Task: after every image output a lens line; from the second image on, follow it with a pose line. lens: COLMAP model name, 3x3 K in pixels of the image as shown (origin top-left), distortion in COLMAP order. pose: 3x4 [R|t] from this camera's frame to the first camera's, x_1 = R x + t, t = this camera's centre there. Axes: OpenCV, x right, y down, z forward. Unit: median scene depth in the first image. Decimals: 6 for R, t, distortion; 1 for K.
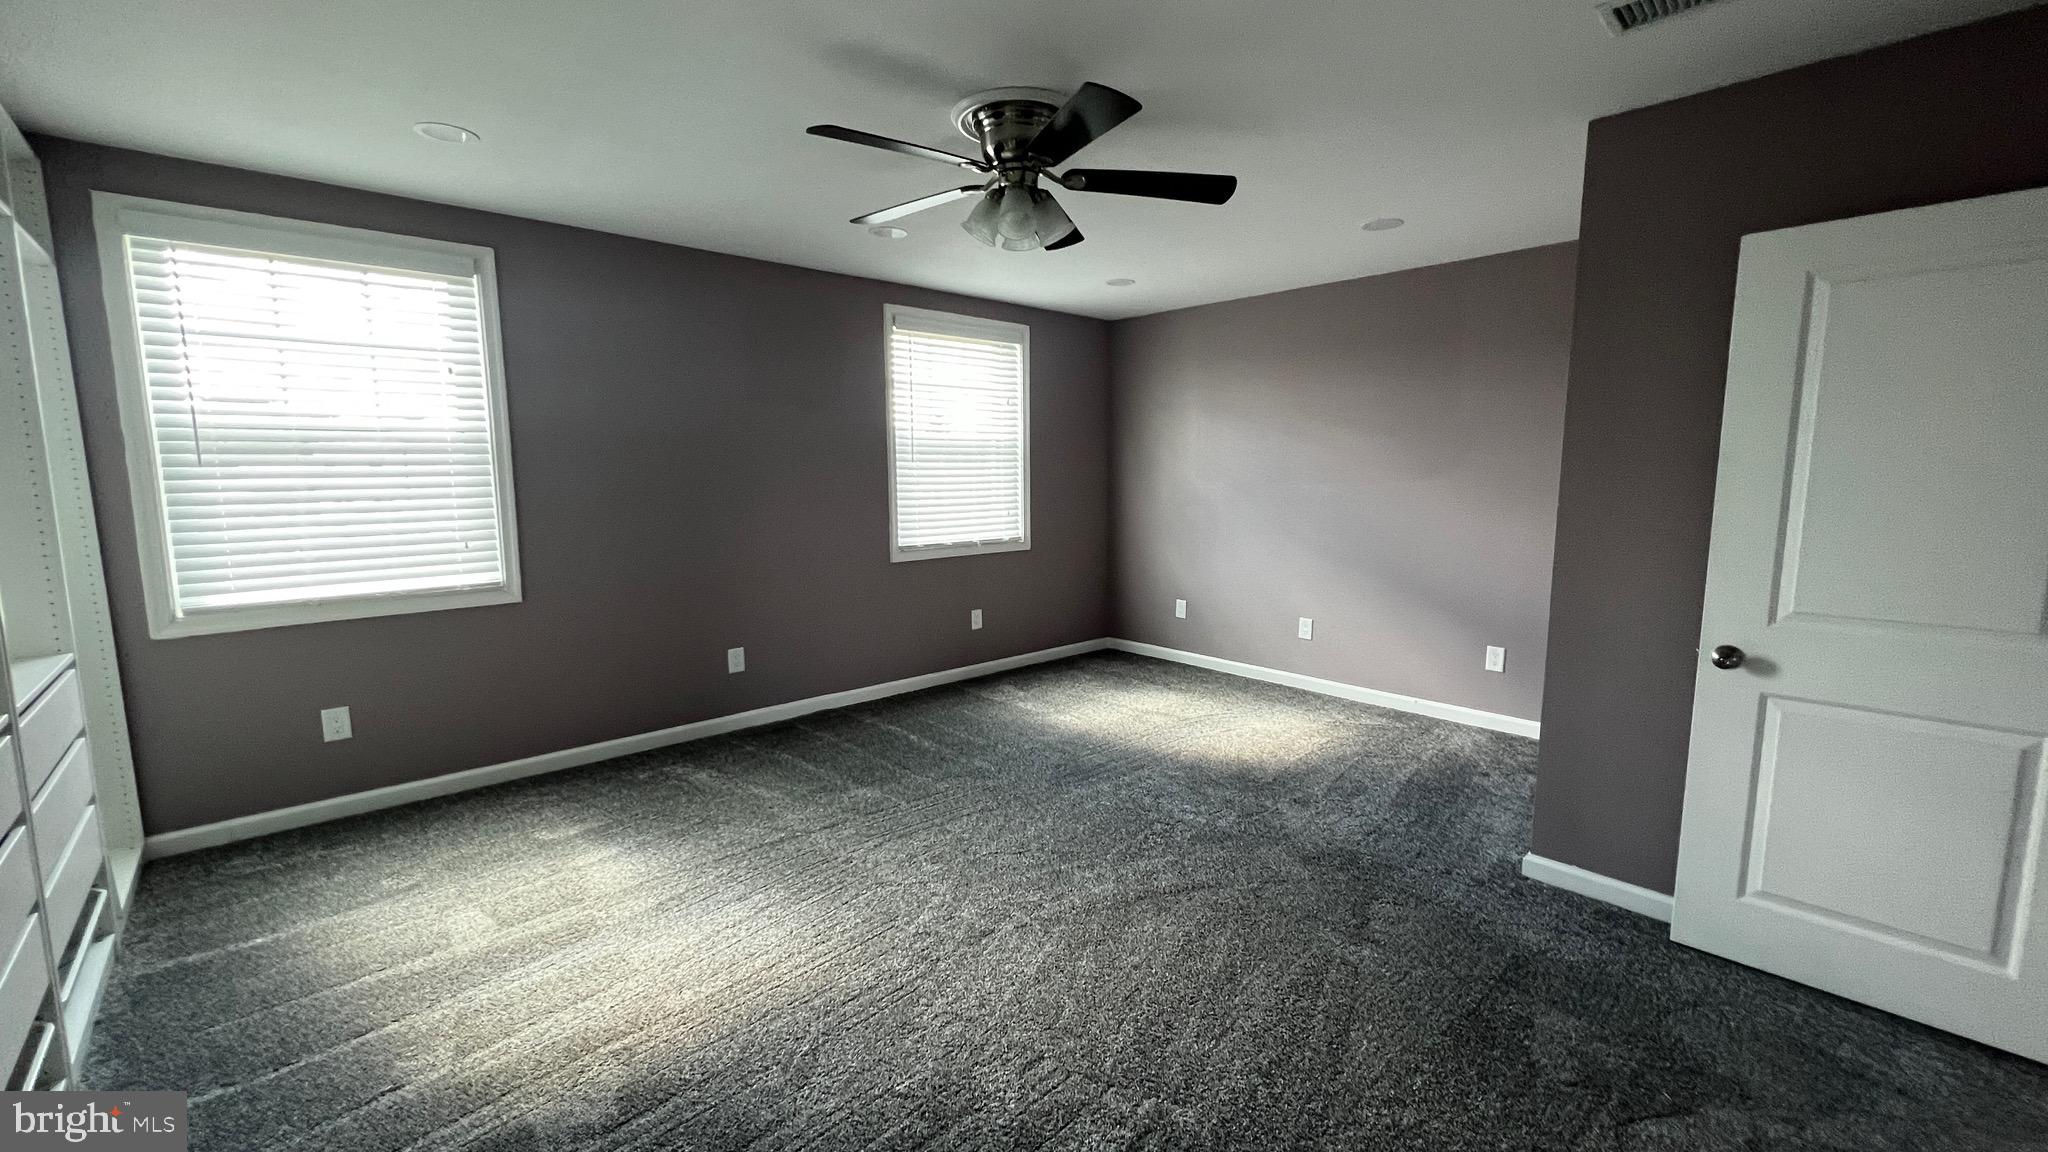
lens RADIAL K [[820.0, 0, 1014.2], [0, 820.0, 570.1], [0, 0, 1]] dist [0.000681, 0.000209]
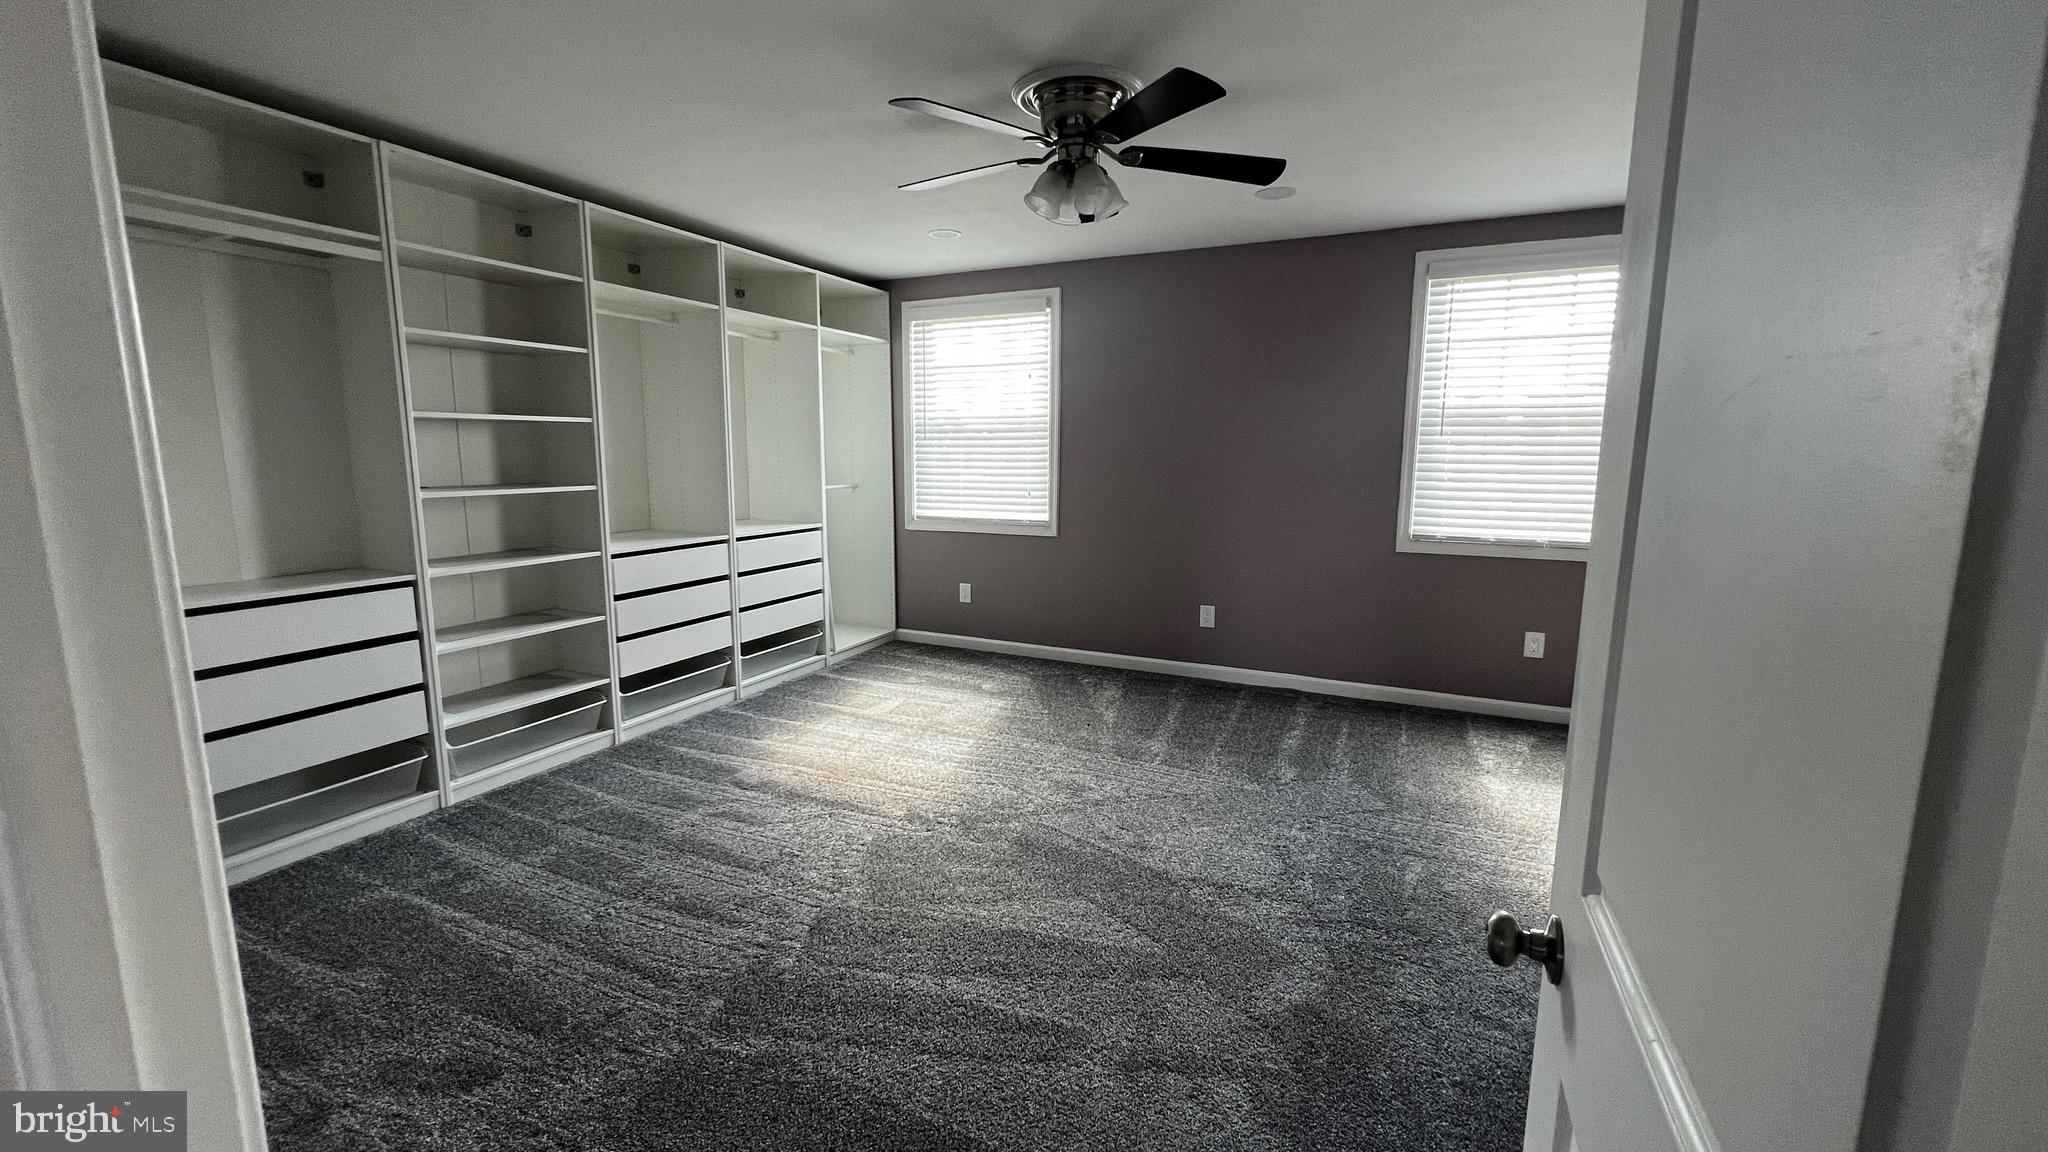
lens RADIAL K [[820.0, 0, 1014.2], [0, 820.0, 570.1], [0, 0, 1]] dist [0.000681, 0.000209]
pose [[0.379294, 0.145701, -0.913733, 0.693049], [-0.119315, 0.986981, 0.107853, -0.049259], [0.917551, 0.068114, 0.391740, 0.389789]]
